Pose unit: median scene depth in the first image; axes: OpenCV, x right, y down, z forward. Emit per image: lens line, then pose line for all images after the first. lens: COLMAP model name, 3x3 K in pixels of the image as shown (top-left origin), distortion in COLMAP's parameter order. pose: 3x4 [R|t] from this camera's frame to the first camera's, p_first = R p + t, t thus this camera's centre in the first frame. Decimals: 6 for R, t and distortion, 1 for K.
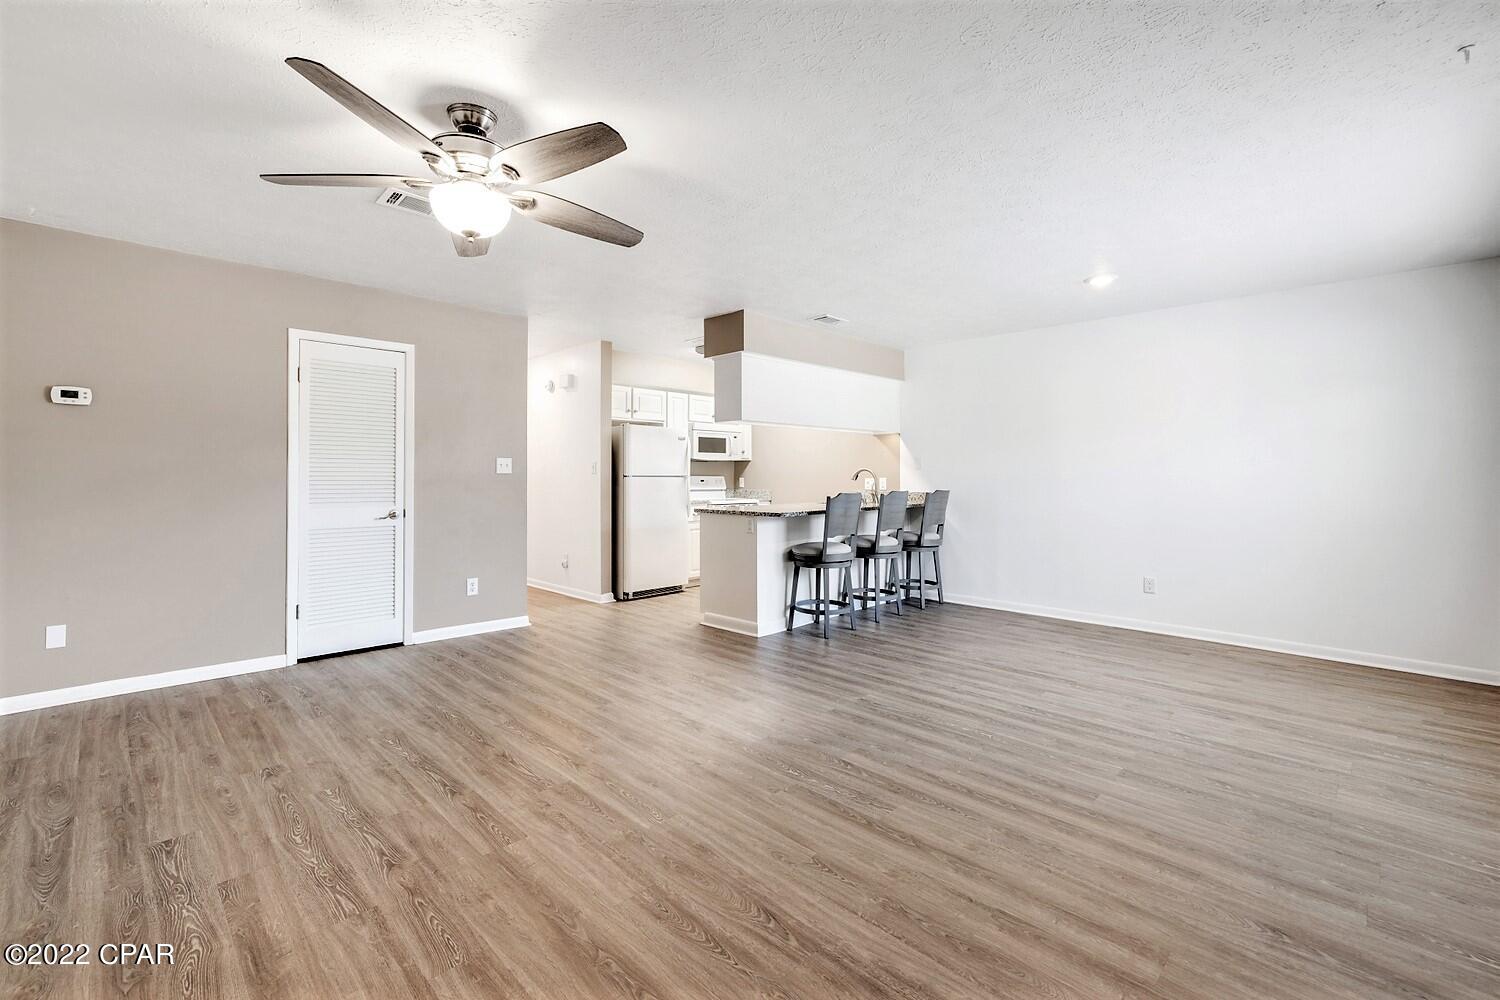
lens RADIAL K [[630.3, 0, 750.4], [0, 630.3, 472.3], [0, 0, 1]] dist [-0.000954, 0.000057]
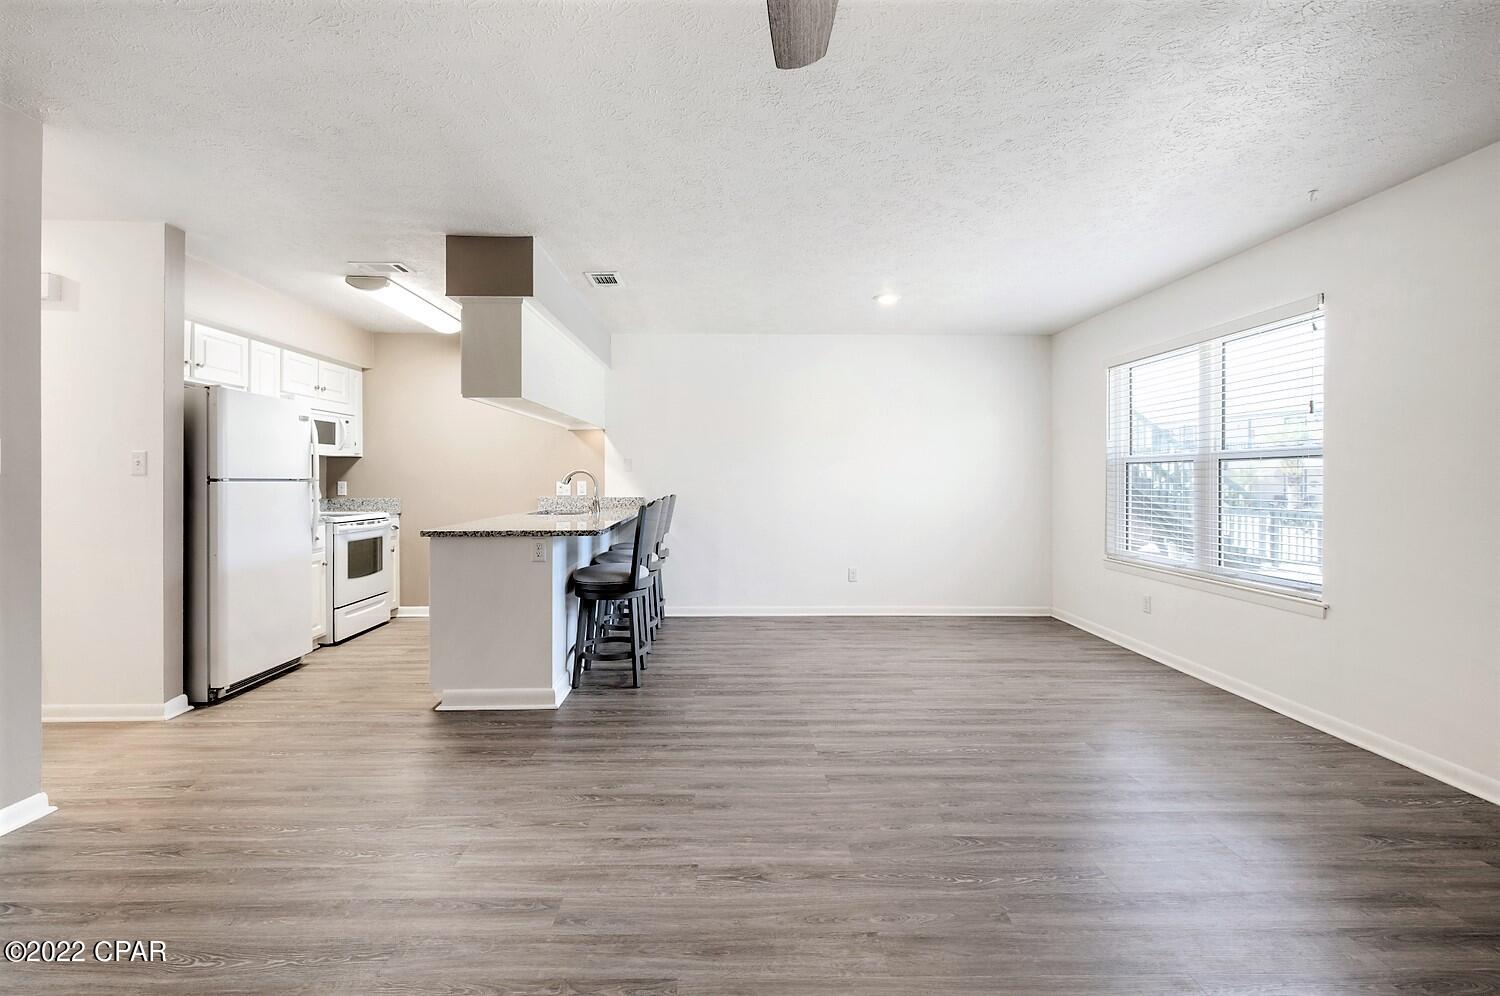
lens RADIAL K [[630.3, 0, 737.5], [0, 630.3, 481.7], [0, 0, 1]] dist [-0.000954, 0.000057]
pose [[0.701306, -0.001803, 0.712858, -0.391756], [-0.006199, 0.999944, 0.008628, 0.000530], [-0.712834, -0.010470, 0.701255, 0.407703]]
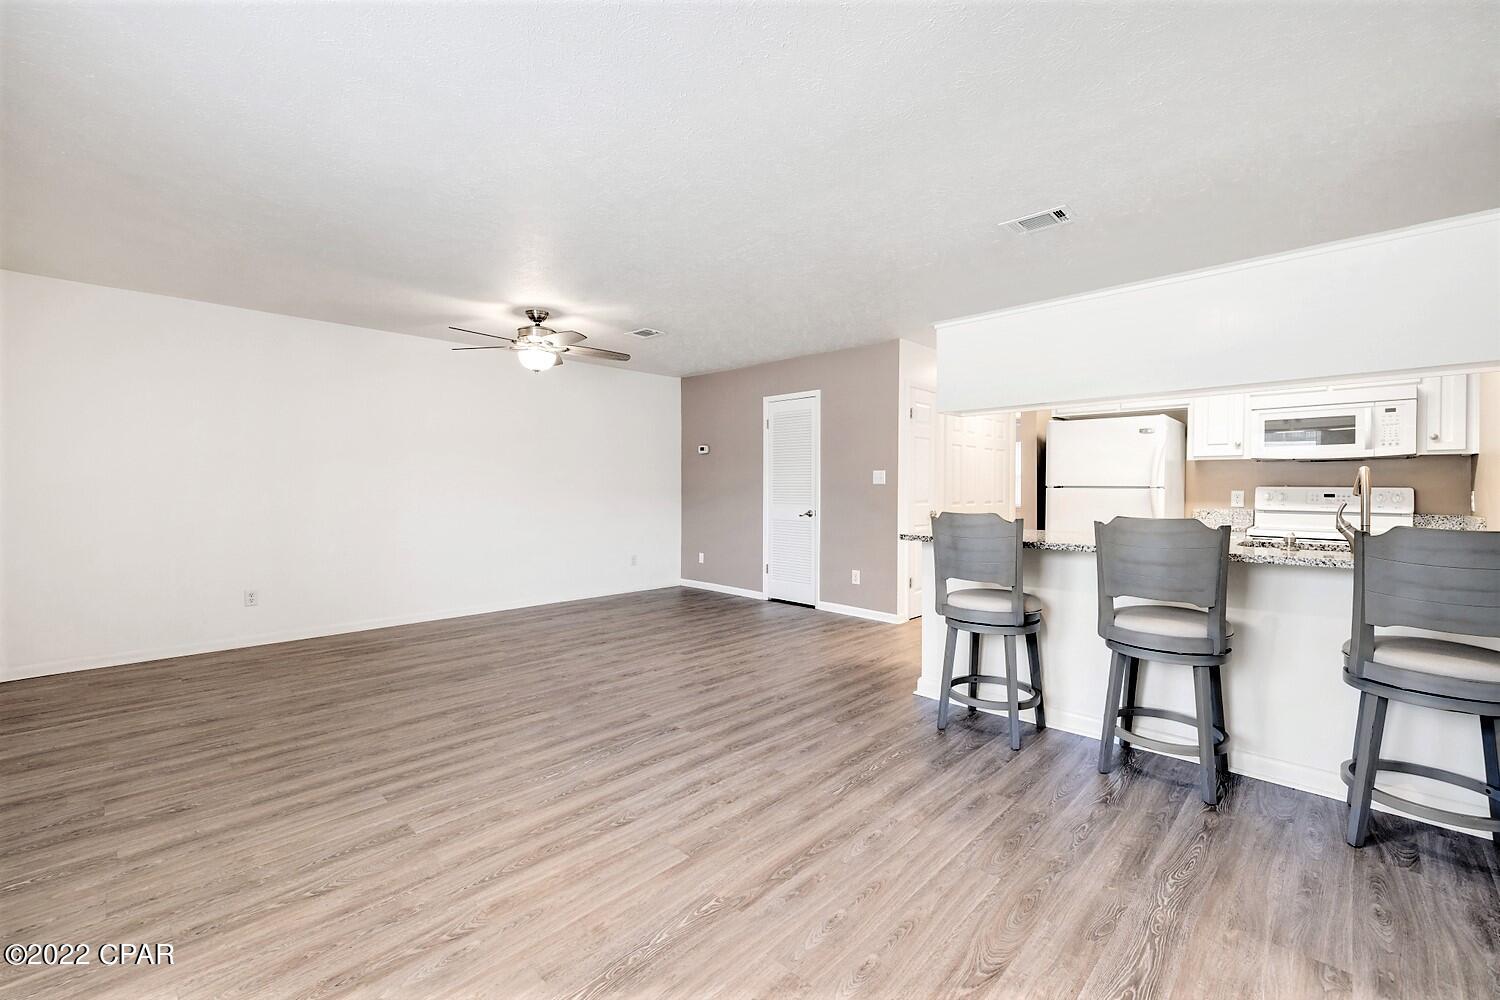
lens RADIAL K [[630.3, 0, 744.0], [0, 630.3, 496.0], [0, 0, 1]] dist [-0.000954, 0.000057]
pose [[0.007014, 0.013662, -0.999882, 0.877591], [0.004020, 0.999898, 0.013691, 0.008087], [0.999967, -0.004116, 0.006959, 0.882092]]
